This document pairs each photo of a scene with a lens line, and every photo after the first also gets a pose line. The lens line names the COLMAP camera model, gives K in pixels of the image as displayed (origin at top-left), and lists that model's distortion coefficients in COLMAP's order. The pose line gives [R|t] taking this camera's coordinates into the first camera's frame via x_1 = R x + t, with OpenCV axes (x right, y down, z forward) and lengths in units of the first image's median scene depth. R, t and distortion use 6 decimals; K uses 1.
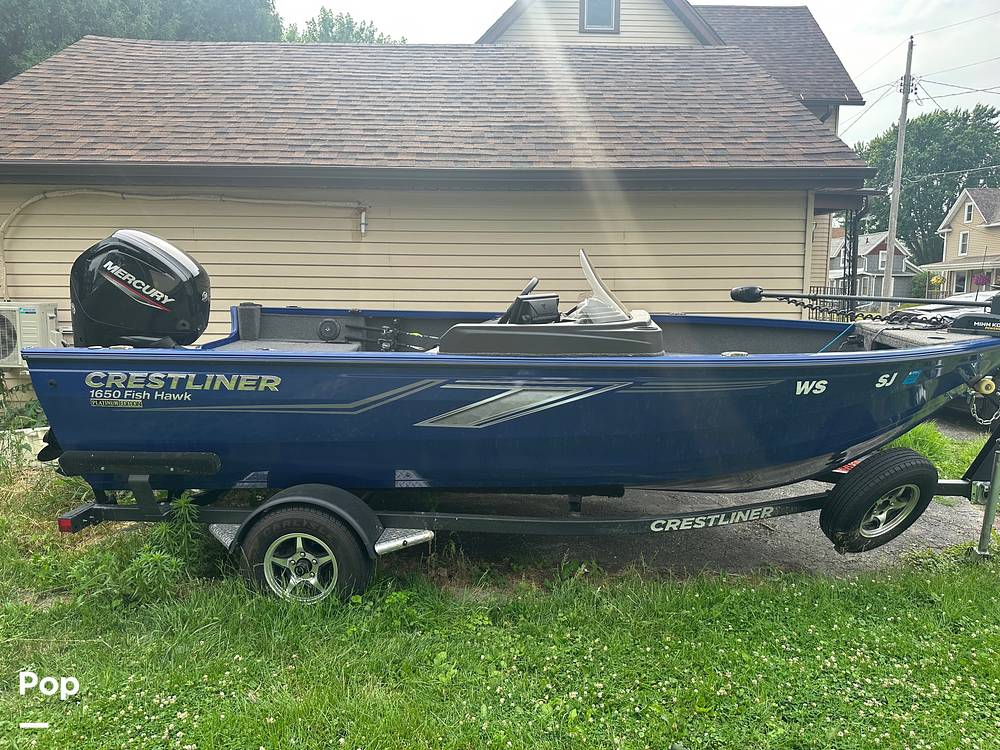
lens RADIAL K [[700.4, 0, 500.6], [0, 700.4, 377.7], [0, 0, 1]] dist [0.113640, -0.190025]
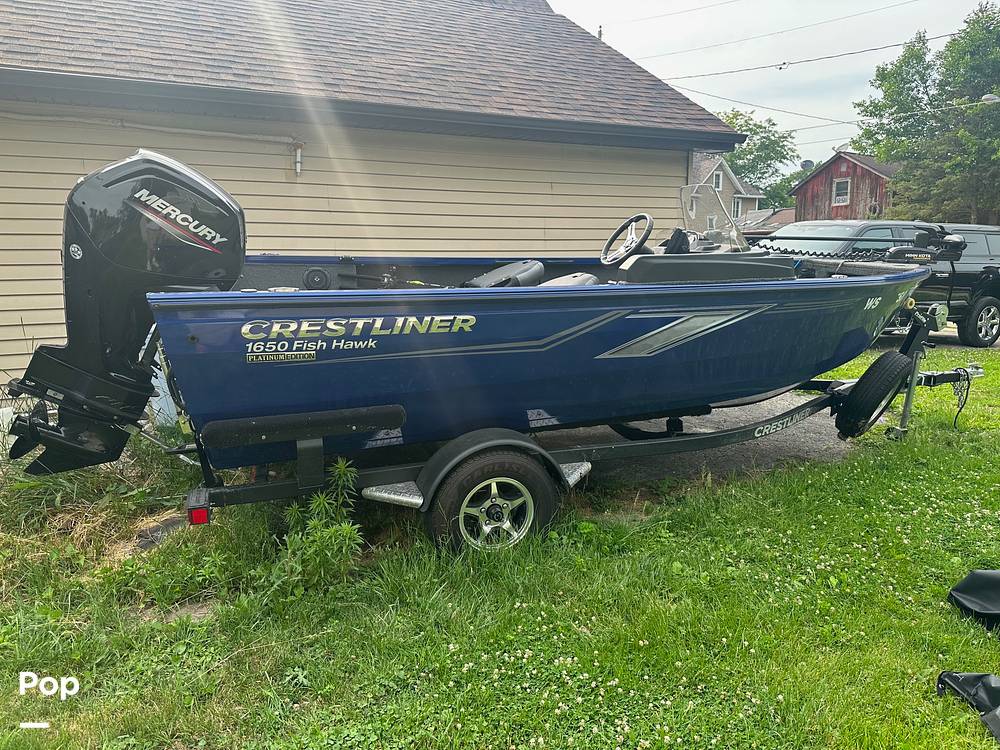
lens RADIAL K [[700.4, 0, 500.6], [0, 700.4, 377.7], [0, 0, 1]] dist [0.113640, -0.190025]
pose [[0.901420, -0.081681, 0.425172, -0.665876], [0.061910, 0.996268, 0.060138, 0.026105], [-0.428497, -0.027887, 0.903113, 0.137188]]
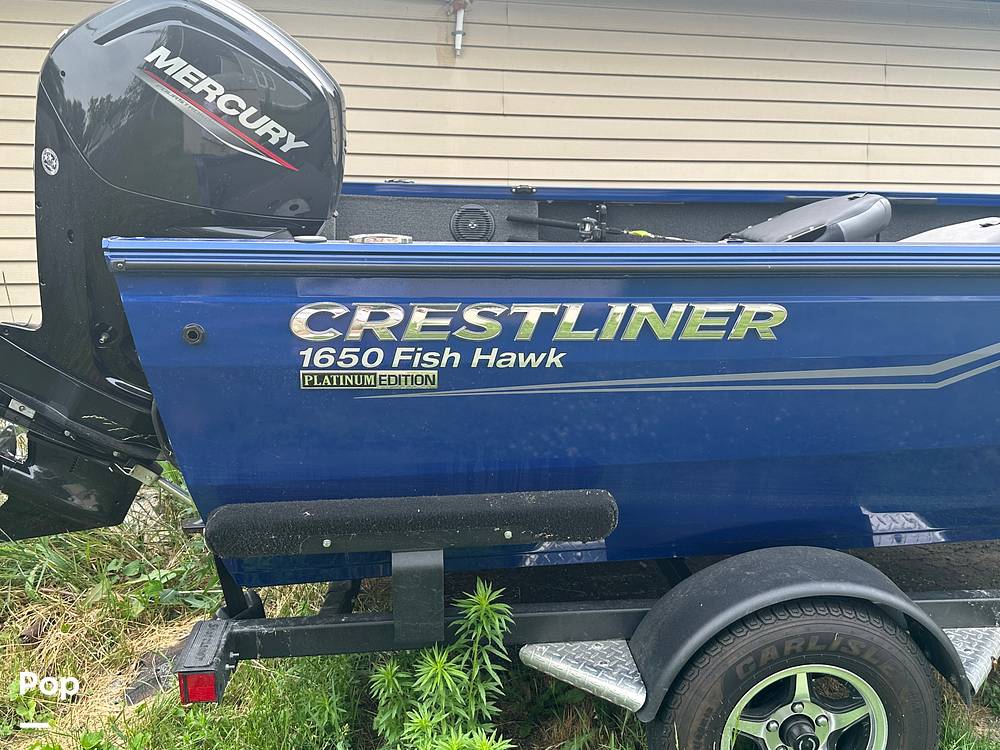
lens RADIAL K [[944.8, 0, 509.1], [0, 944.8, 380.5], [0, 0, 1]] dist [0.185535, -0.399241]
pose [[0.977856, -0.032270, 0.206776, -0.575504], [0.019069, 0.997669, 0.065520, 0.002782], [-0.208409, -0.060126, 0.976192, 0.463373]]
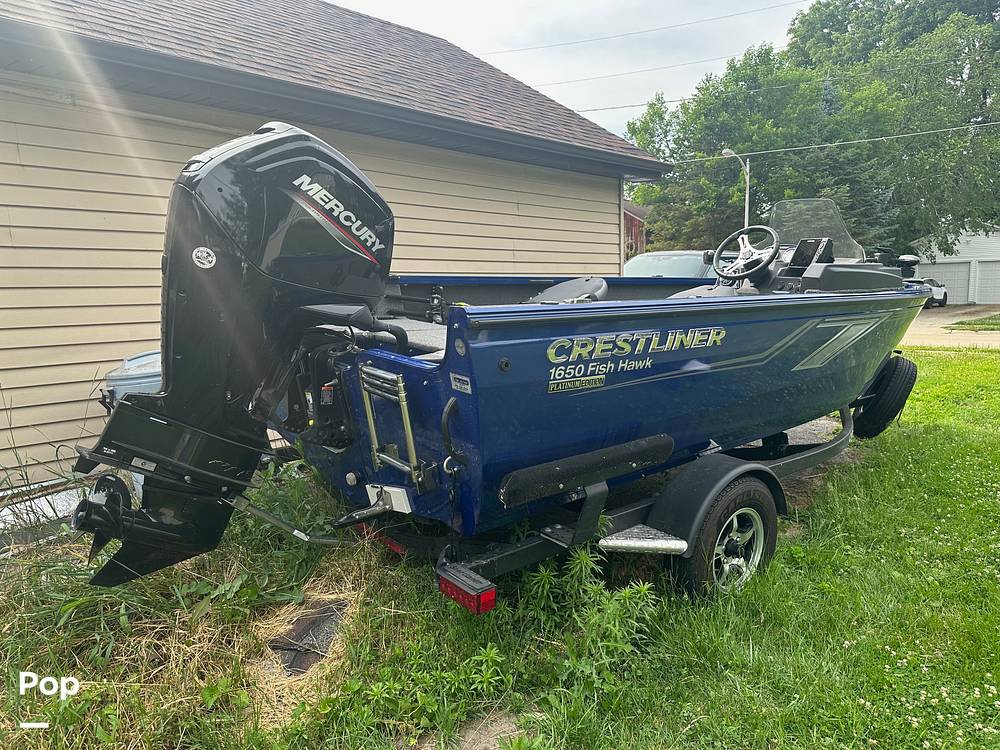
lens RADIAL K [[687.2, 0, 499.5], [0, 687.2, 382.1], [0, 0, 1]] dist [0.113341, -0.164385]
pose [[0.690189, -0.110280, 0.715176, -1.061242], [0.107637, 0.992970, 0.049239, -0.005887], [-0.715579, 0.042995, 0.697208, 0.600550]]
